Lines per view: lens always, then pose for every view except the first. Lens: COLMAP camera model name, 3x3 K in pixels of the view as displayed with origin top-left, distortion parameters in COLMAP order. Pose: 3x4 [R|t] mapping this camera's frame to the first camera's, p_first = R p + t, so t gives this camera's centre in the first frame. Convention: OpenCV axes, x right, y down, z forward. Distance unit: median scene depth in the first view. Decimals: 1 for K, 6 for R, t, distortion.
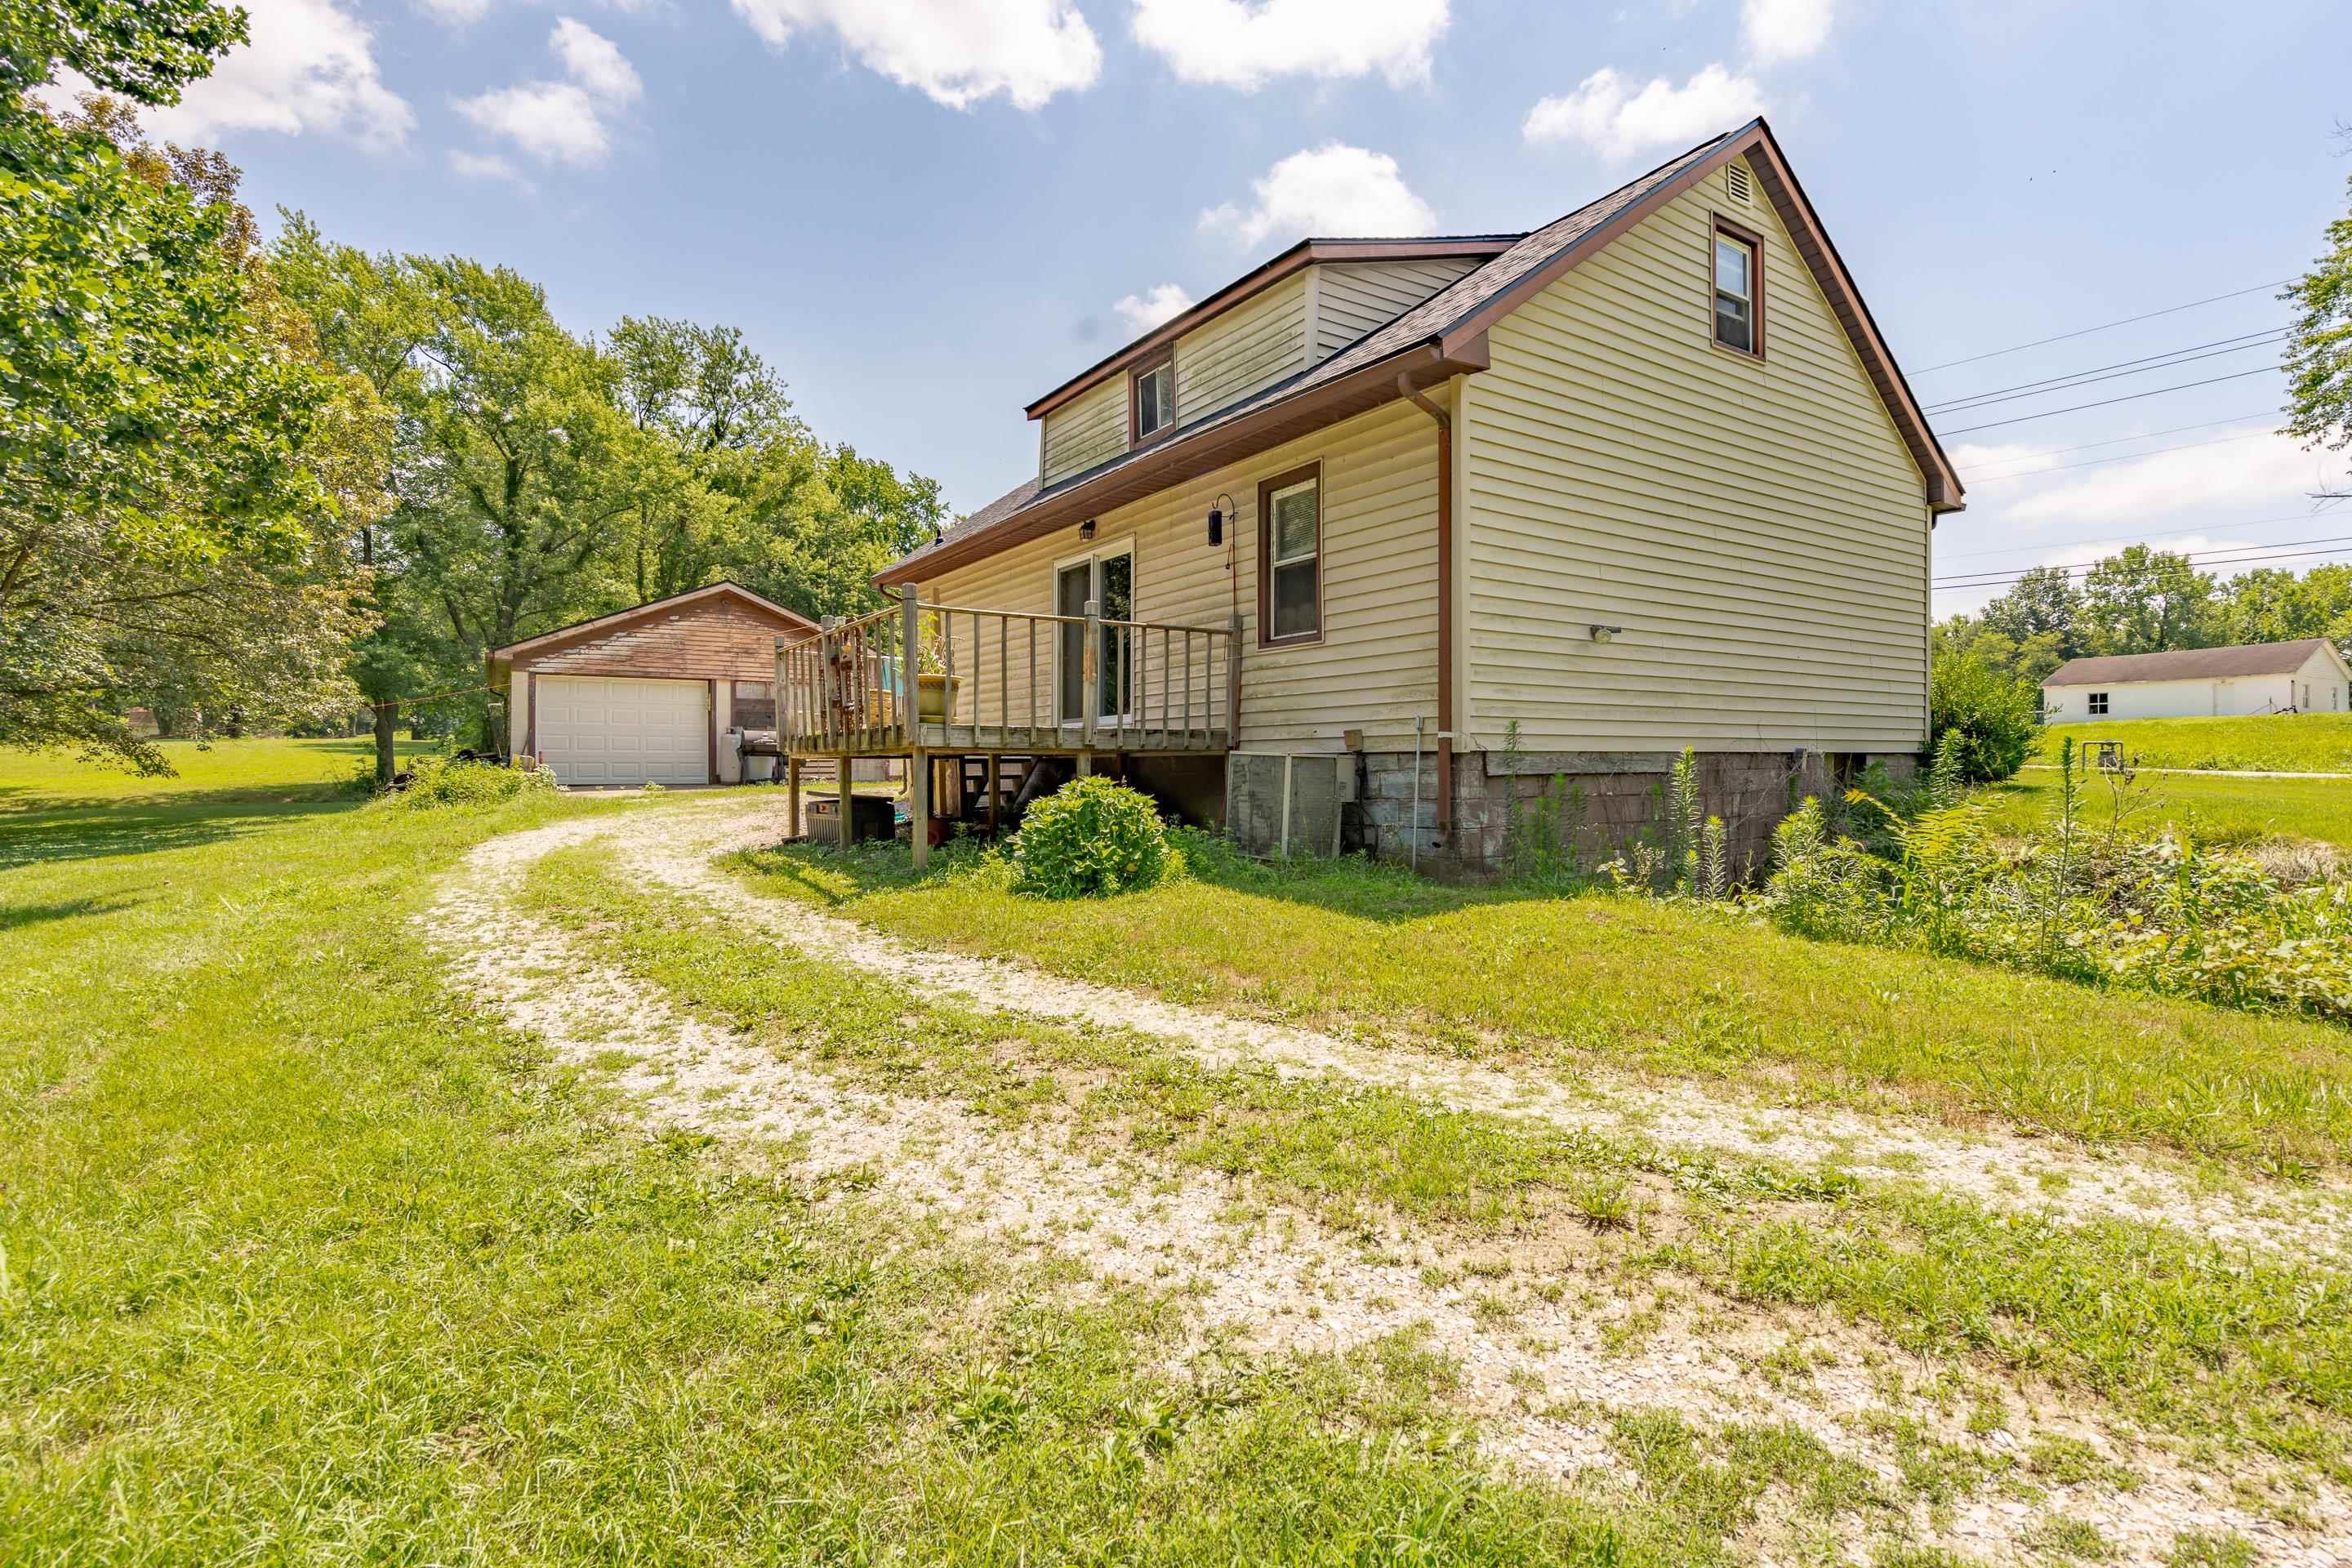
lens RADIAL K [[1091.8, 0, 1171.3], [0, 1091.8, 756.9], [0, 0, 1]] dist [0.000513, 0.000077]
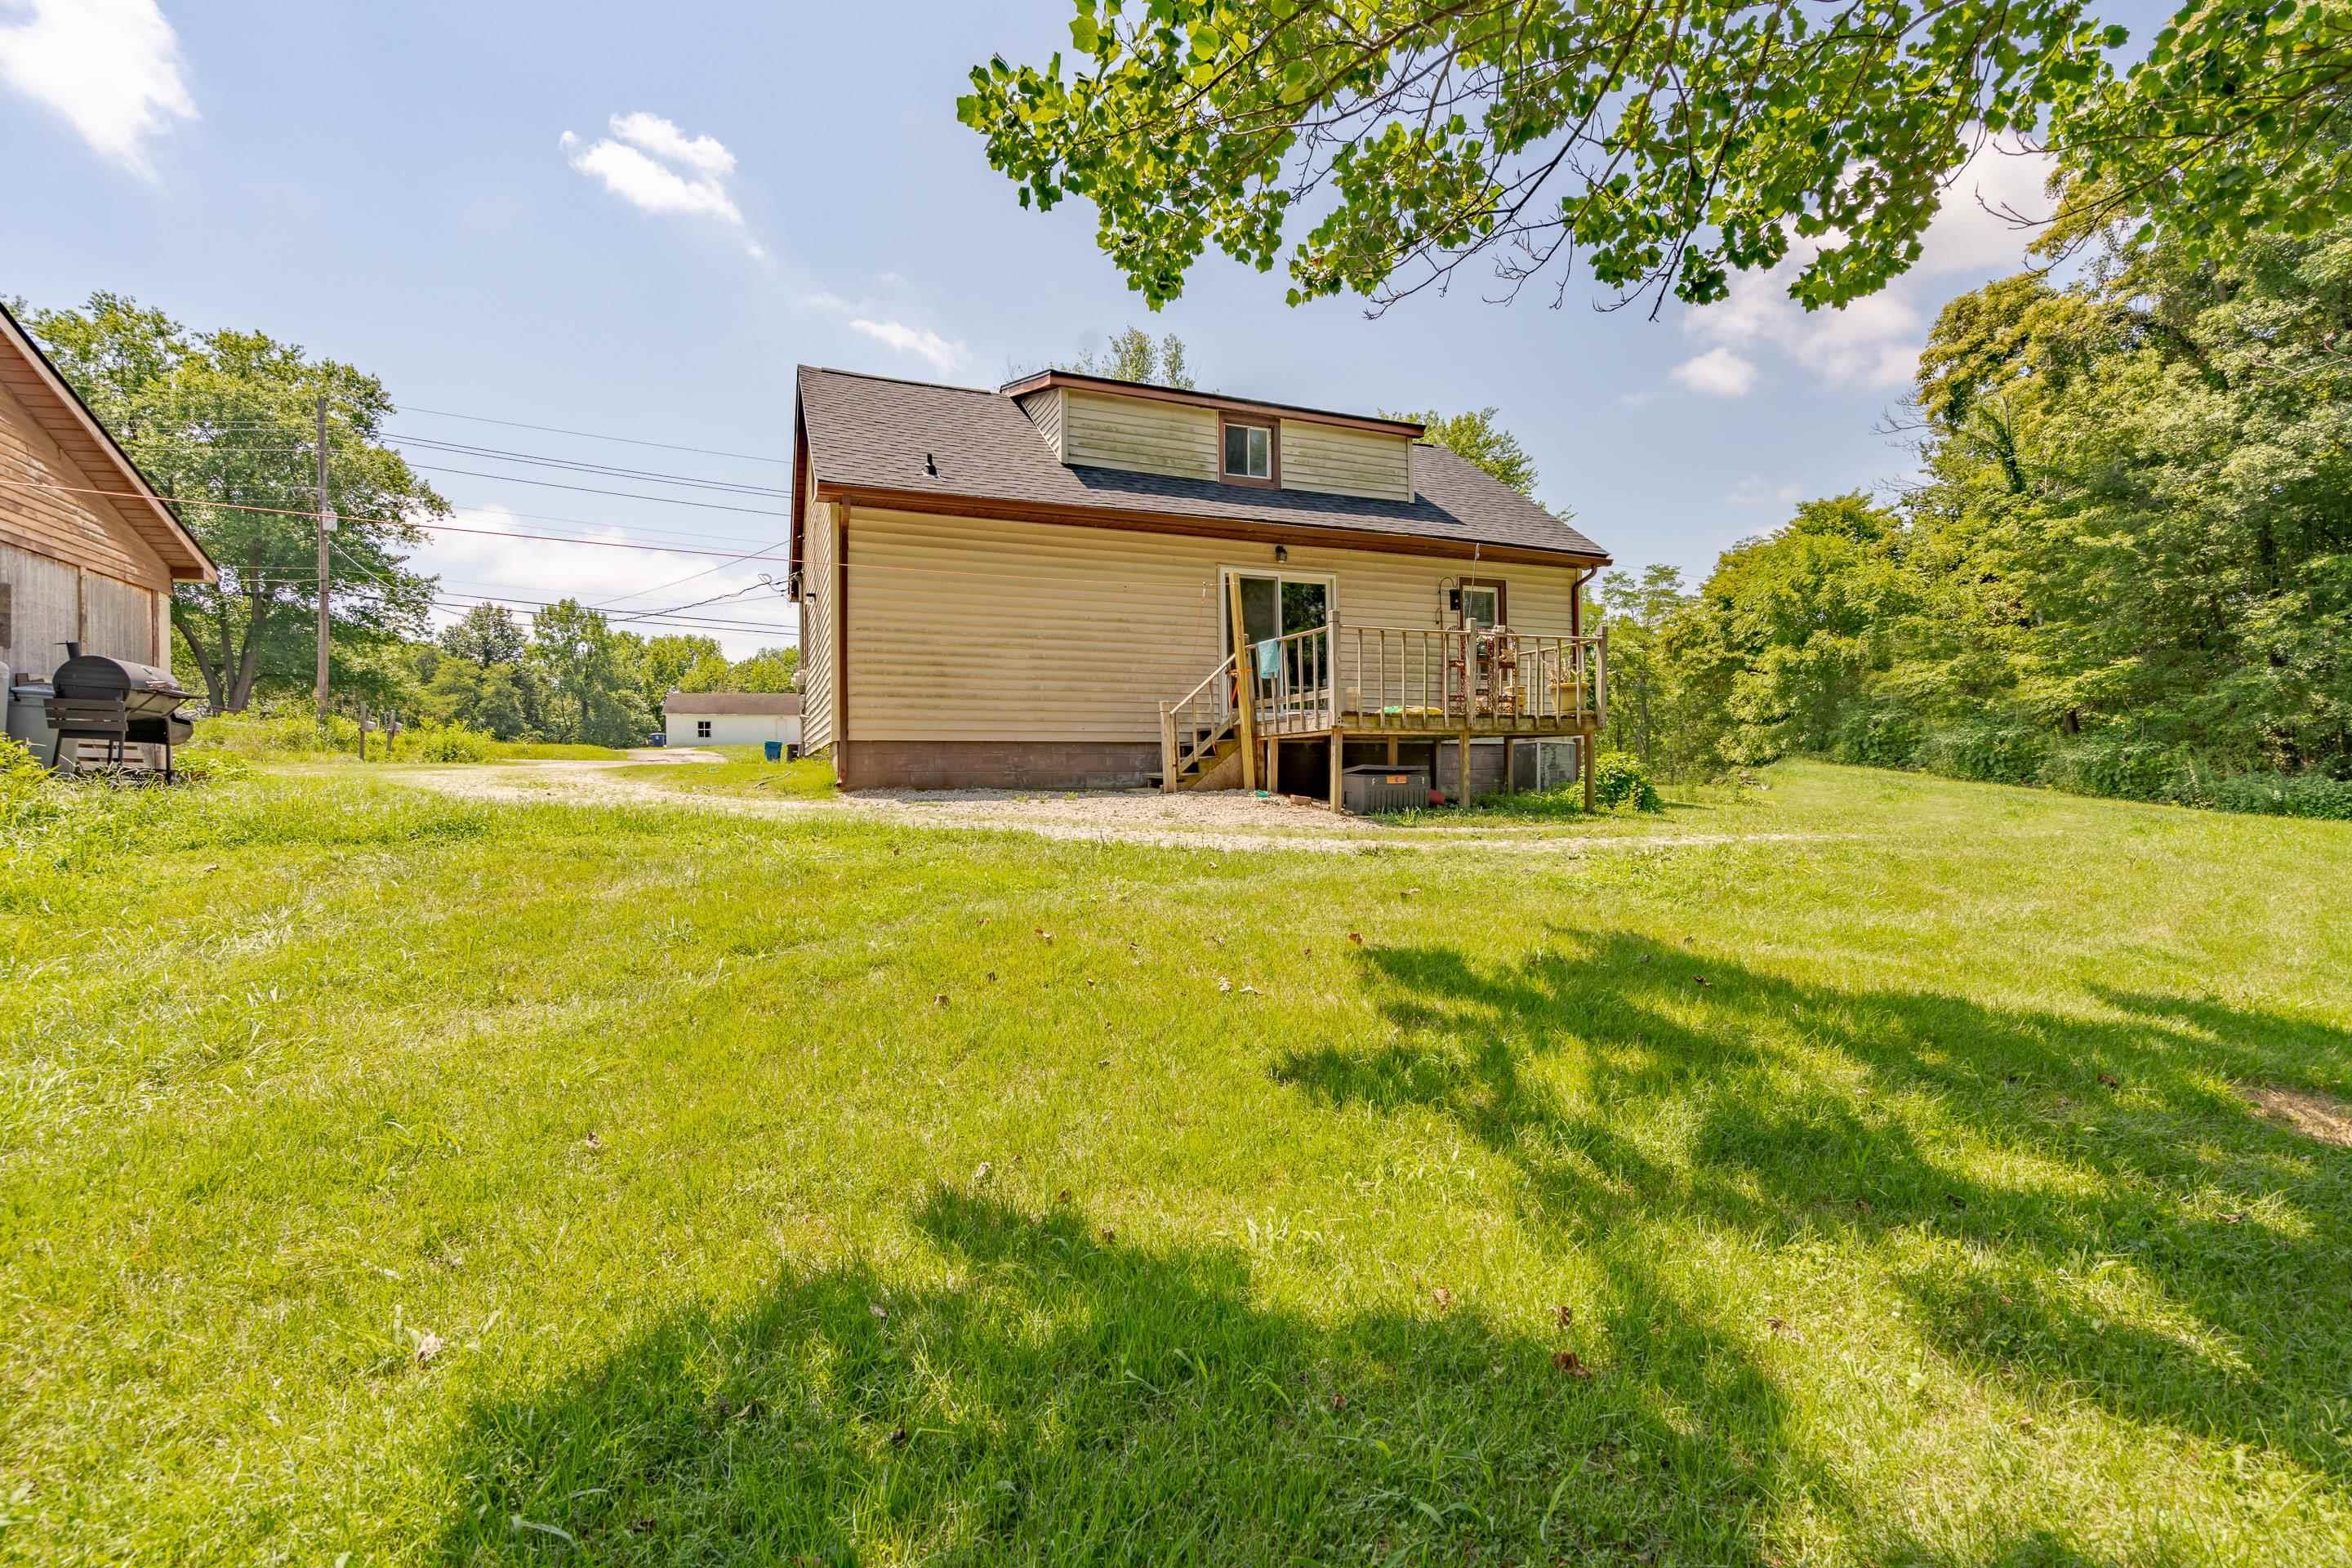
lens RADIAL K [[1090.7, 0, 1186.1], [0, 1090.7, 790.1], [0, 0, 1]] dist [0.001445, 0.000327]
pose [[0.189512, -0.007333, 0.981851, -1.262558], [-0.001966, 0.999967, 0.007848, 0.046776], [-0.981876, -0.003417, 0.189492, 0.847514]]
